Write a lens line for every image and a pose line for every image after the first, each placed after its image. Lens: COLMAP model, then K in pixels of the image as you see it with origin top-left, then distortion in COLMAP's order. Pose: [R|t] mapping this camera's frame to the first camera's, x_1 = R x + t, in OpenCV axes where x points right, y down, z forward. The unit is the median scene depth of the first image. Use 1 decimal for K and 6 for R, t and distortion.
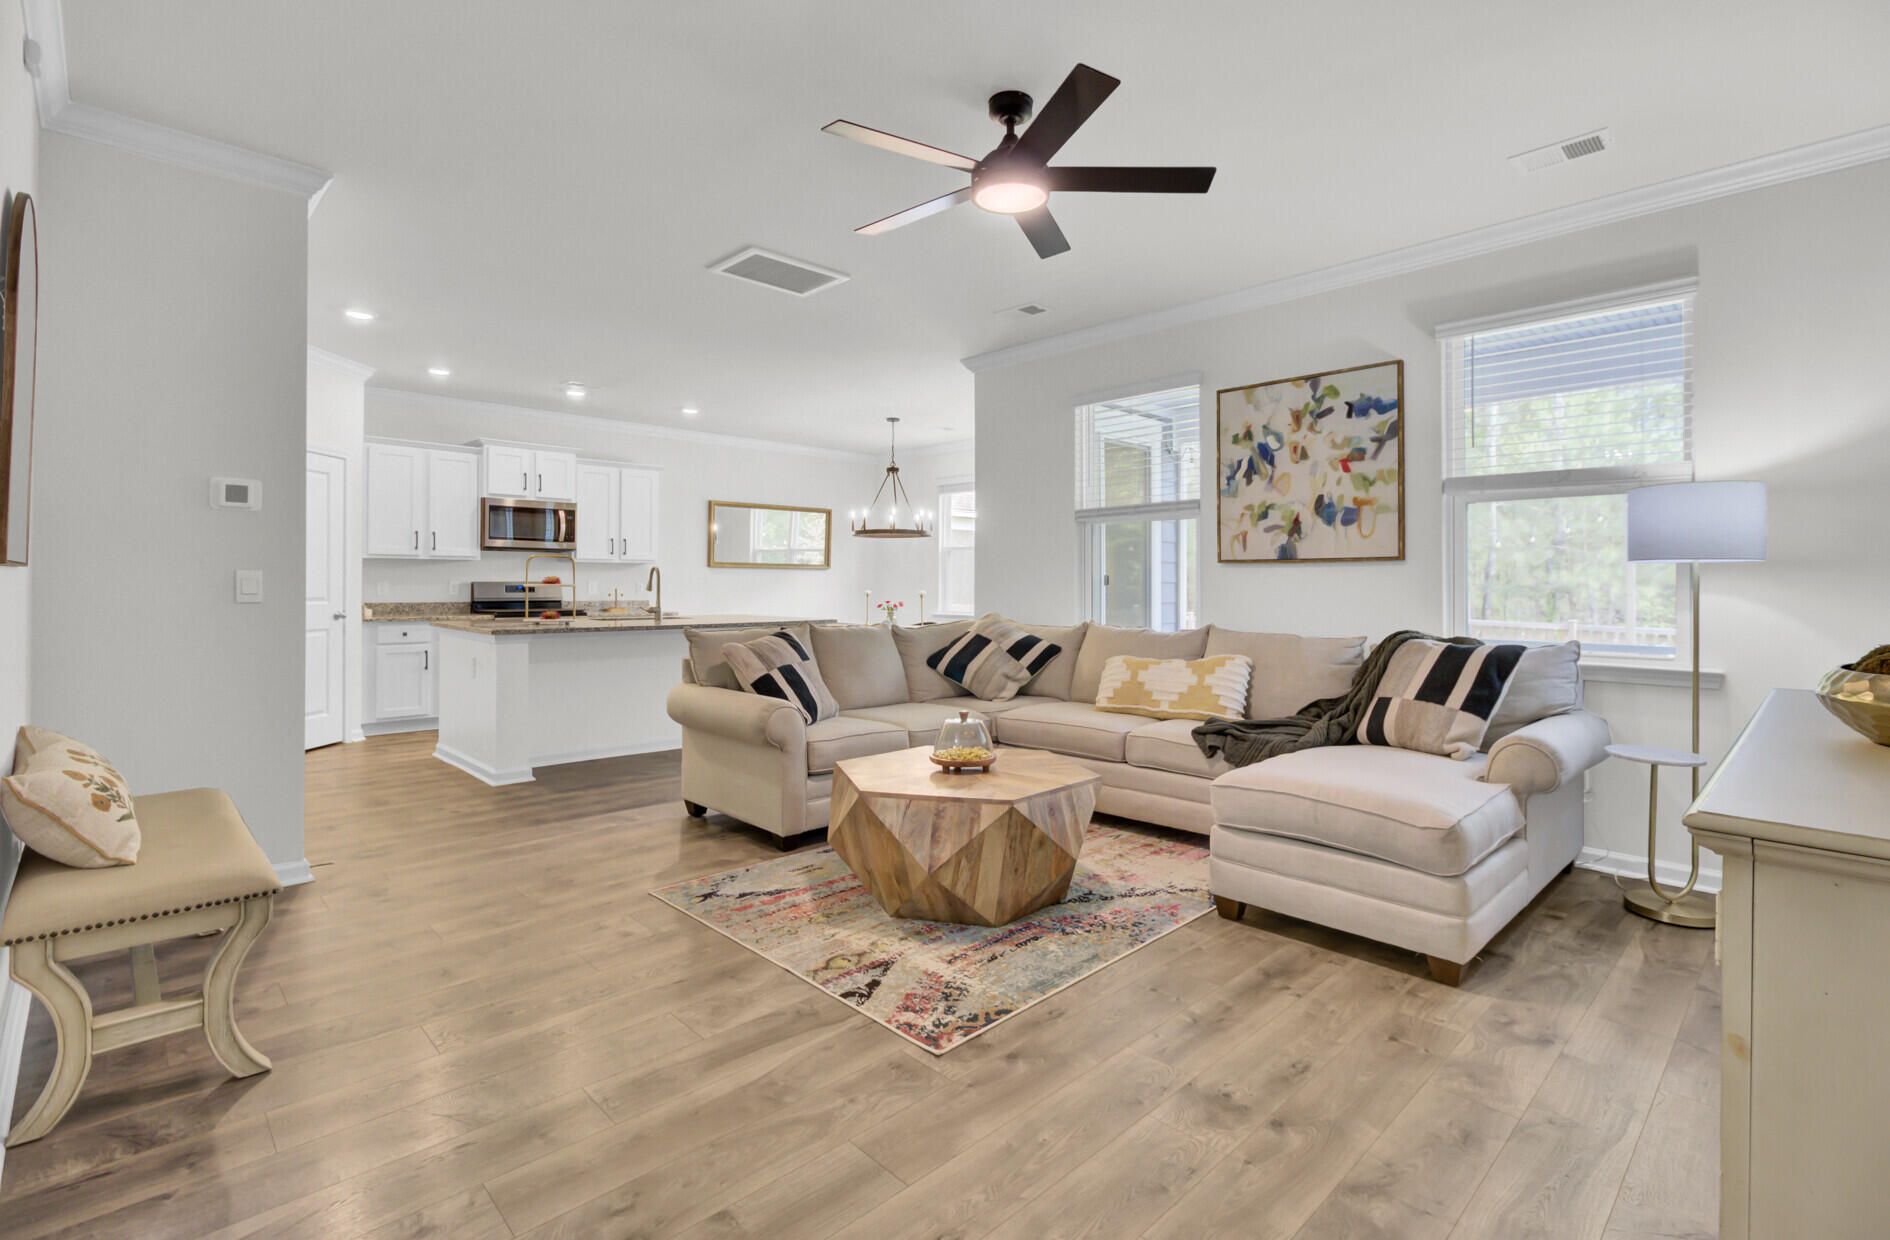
lens RADIAL K [[871.3, 0, 948.1], [0, 871.3, 582.2], [0, 0, 1]] dist [0.003221, 0.000745]
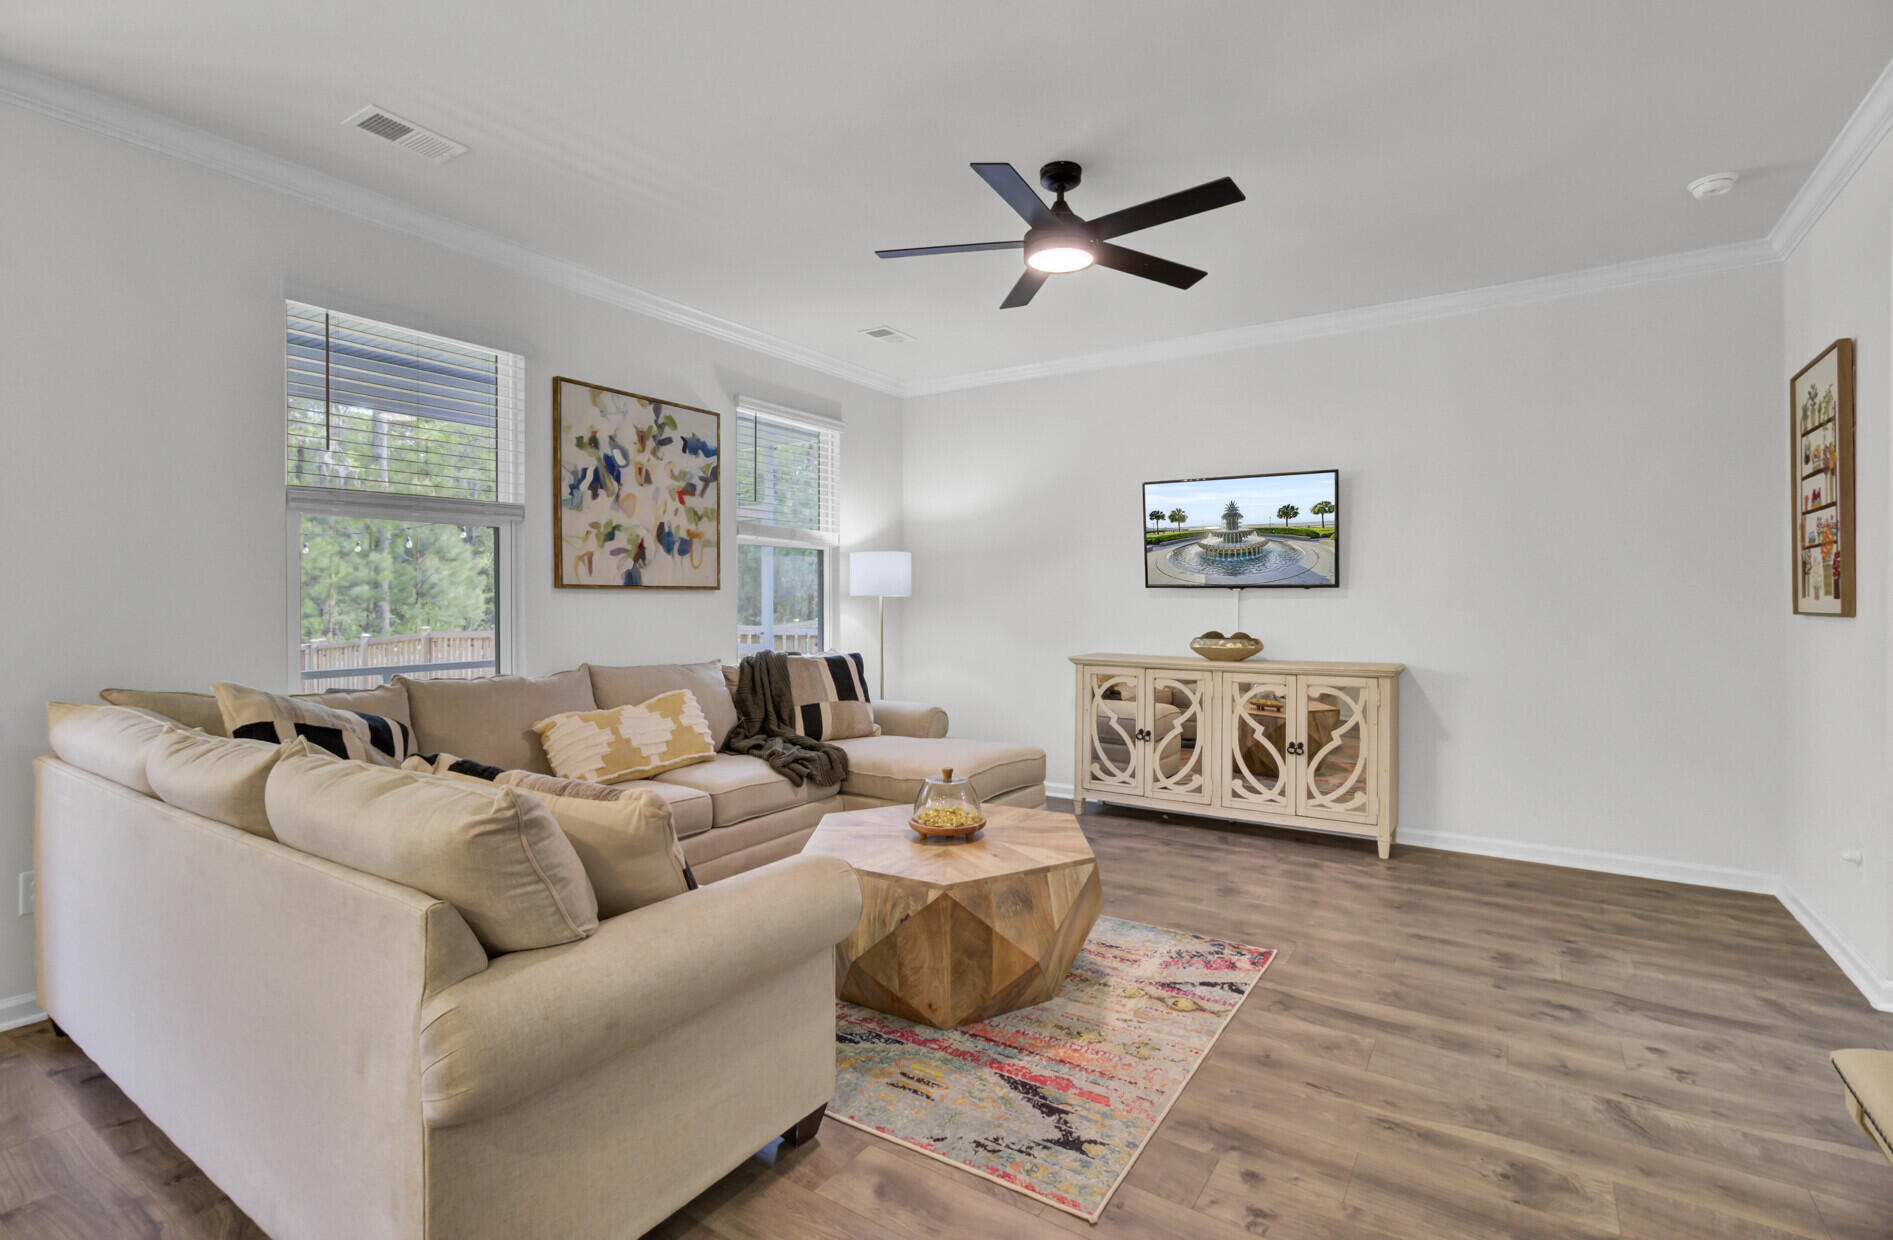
lens RADIAL K [[879.2, 0, 945.7], [0, 879.2, 610.4], [0, 0, 1]] dist [-0.005549, -0.000378]
pose [[-0.217063, -0.016437, 0.976019, -0.638181], [-0.003449, 0.999865, 0.016072, -0.016903], [-0.976151, 0.000122, -0.217091, 0.916401]]
